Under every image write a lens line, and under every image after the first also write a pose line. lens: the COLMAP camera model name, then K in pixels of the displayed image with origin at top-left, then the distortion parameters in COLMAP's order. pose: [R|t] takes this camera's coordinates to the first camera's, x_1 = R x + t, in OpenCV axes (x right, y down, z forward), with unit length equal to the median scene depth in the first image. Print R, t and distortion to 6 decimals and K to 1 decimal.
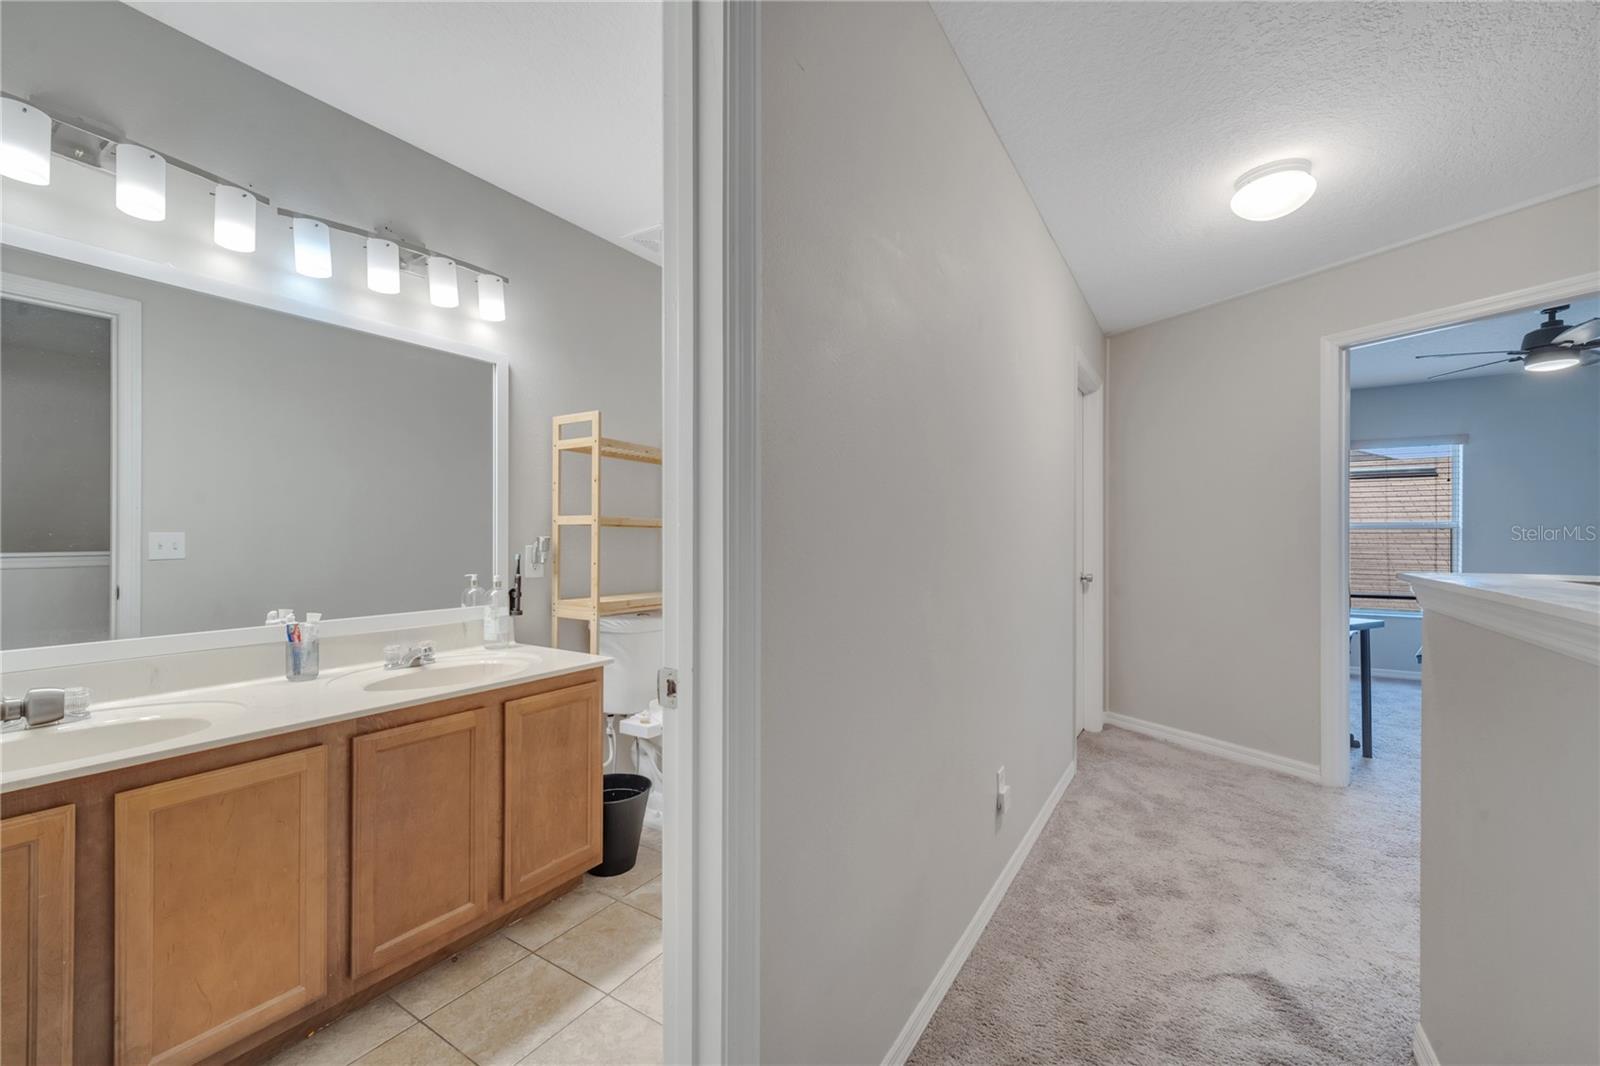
lens RADIAL K [[641.0, 0, 798.4], [0, 641.0, 536.3], [0, 0, 1]] dist [-0.002339, -0.000549]
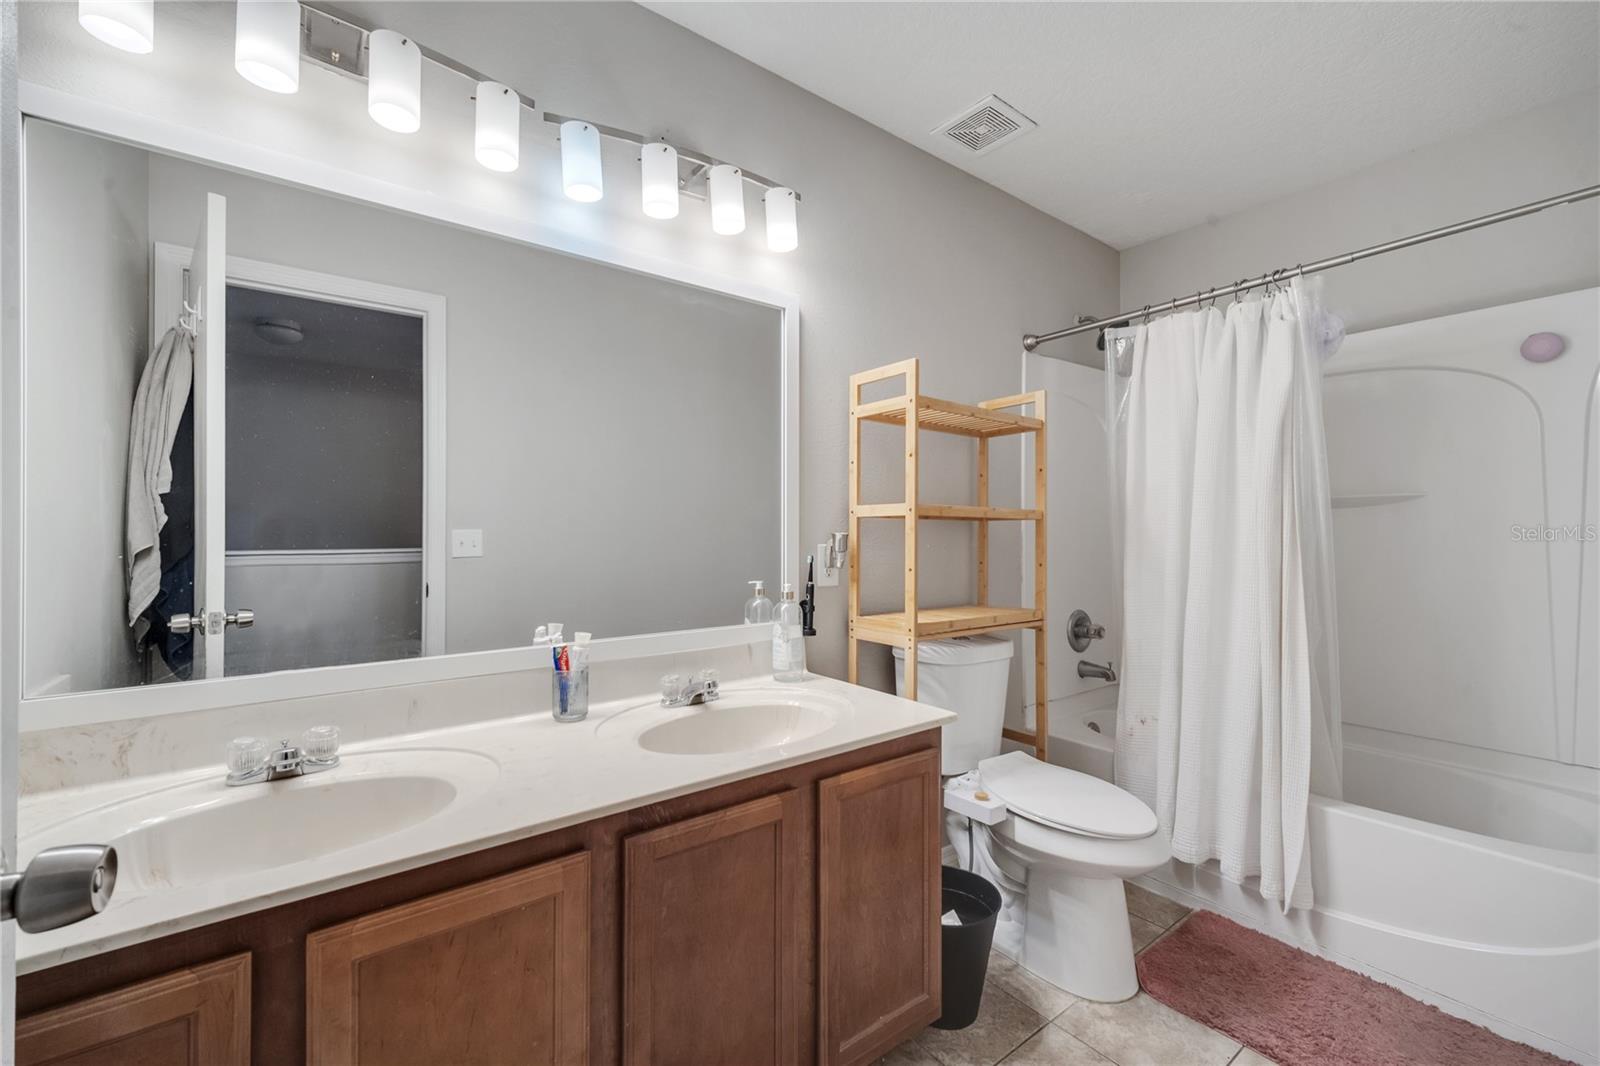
lens RADIAL K [[647.1, 0, 799.2], [0, 647.1, 524.9], [0, 0, 1]] dist [-0.000233, 0.000085]
pose [[0.938175, -0.007134, -0.346088, -0.215507], [0.003008, 0.999918, -0.012458, 0.000614], [0.346149, 0.010647, 0.938119, 0.318242]]
